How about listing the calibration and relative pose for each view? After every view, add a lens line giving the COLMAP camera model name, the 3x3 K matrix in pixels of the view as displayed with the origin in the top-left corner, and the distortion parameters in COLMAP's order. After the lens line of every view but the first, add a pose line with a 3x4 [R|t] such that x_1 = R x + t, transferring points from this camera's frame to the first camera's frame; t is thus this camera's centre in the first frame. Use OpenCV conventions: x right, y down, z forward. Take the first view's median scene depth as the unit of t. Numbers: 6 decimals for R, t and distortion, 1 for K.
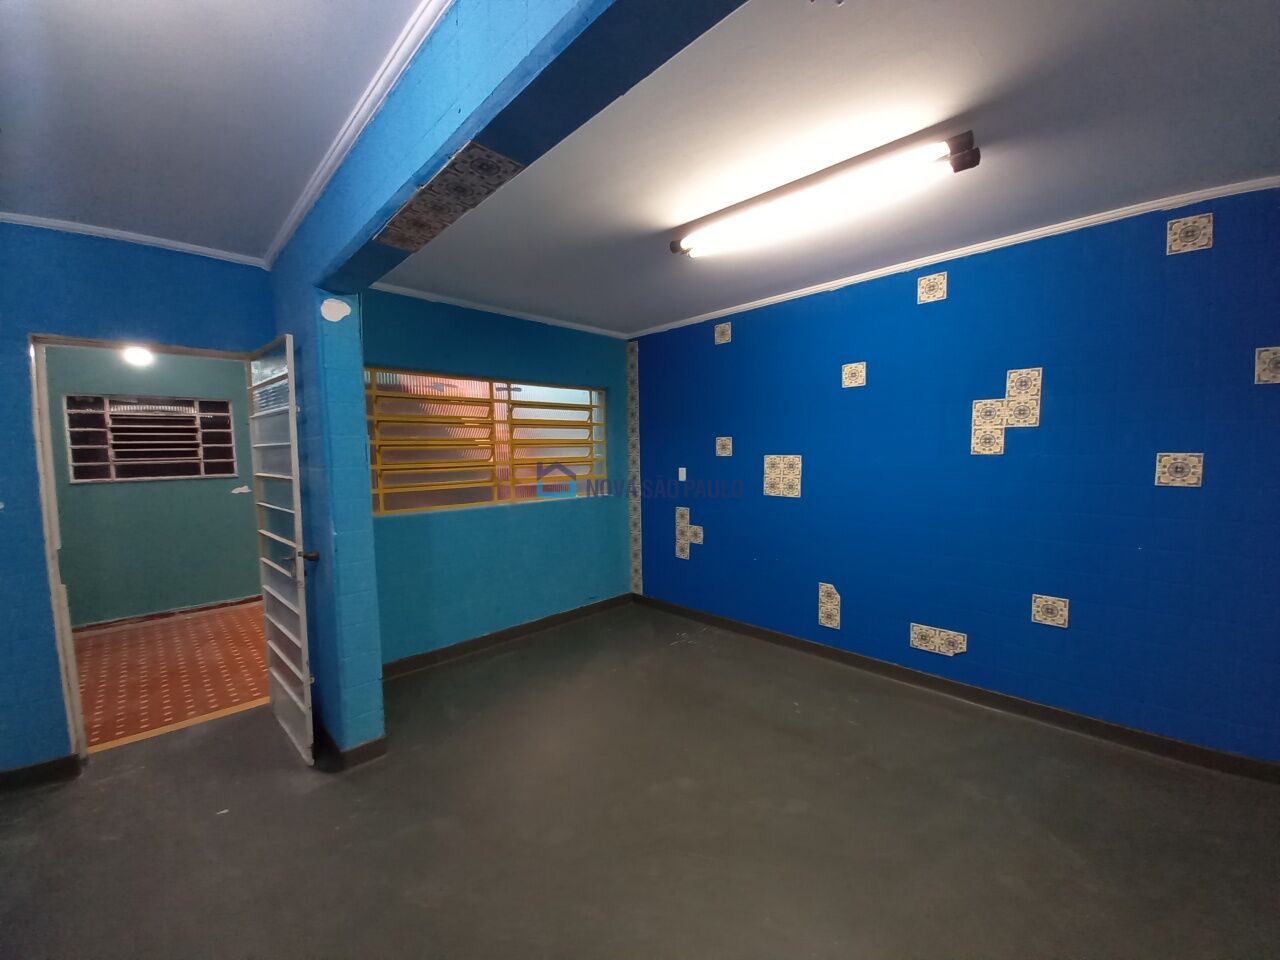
lens RADIAL K [[500.6, 0, 644.8], [0, 500.6, 484.1], [0, 0, 1]] dist [0.014874, -0.013763]
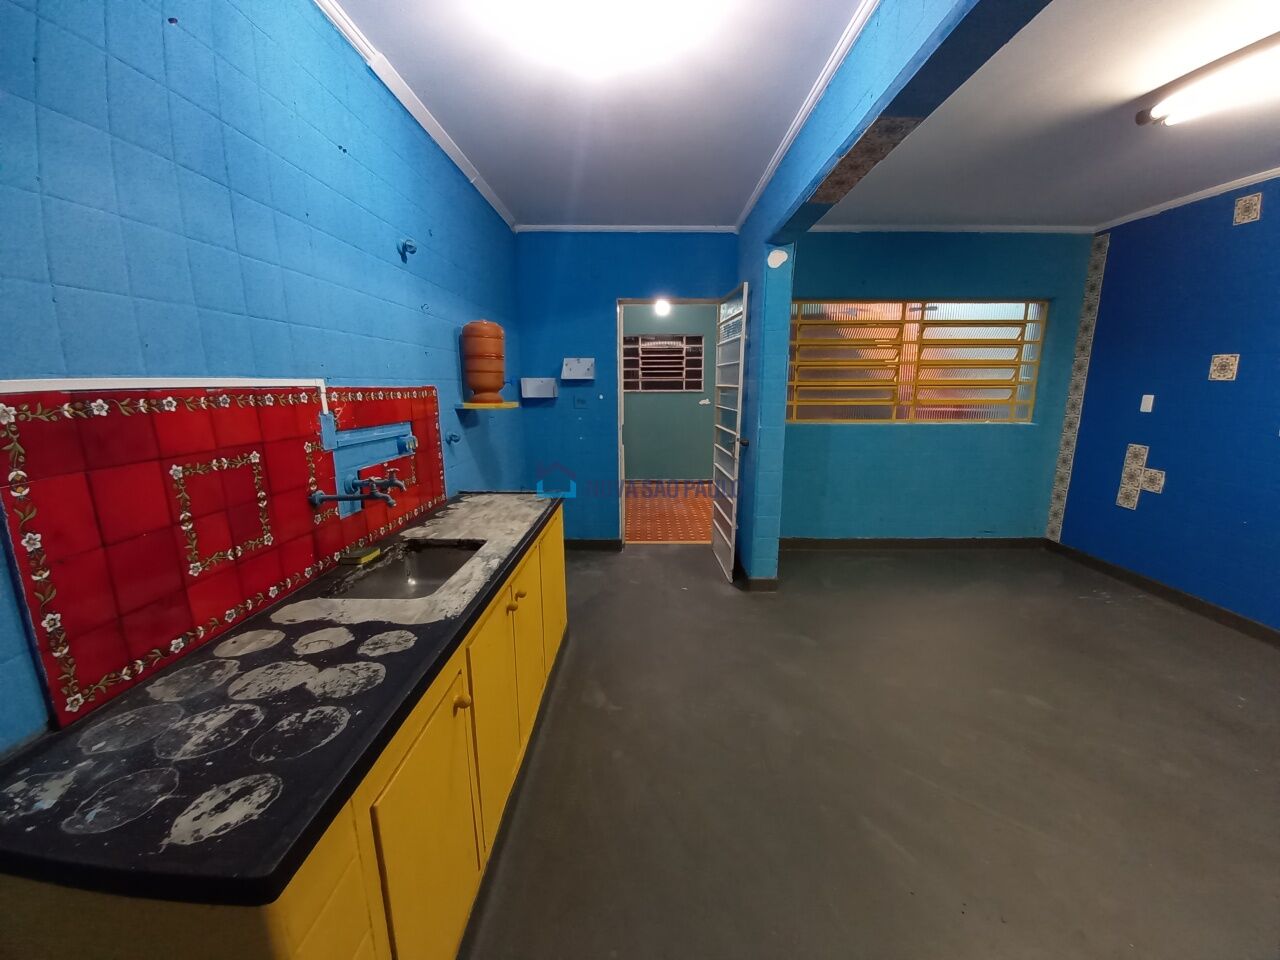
lens RADIAL K [[500.6, 0, 644.8], [0, 500.6, 484.1], [0, 0, 1]] dist [0.014874, -0.013763]
pose [[0.705974, 0.156571, -0.690714, 0.091344], [-0.060667, 0.985042, 0.161282, 0.030131], [0.705635, -0.071957, 0.704913, -0.139740]]
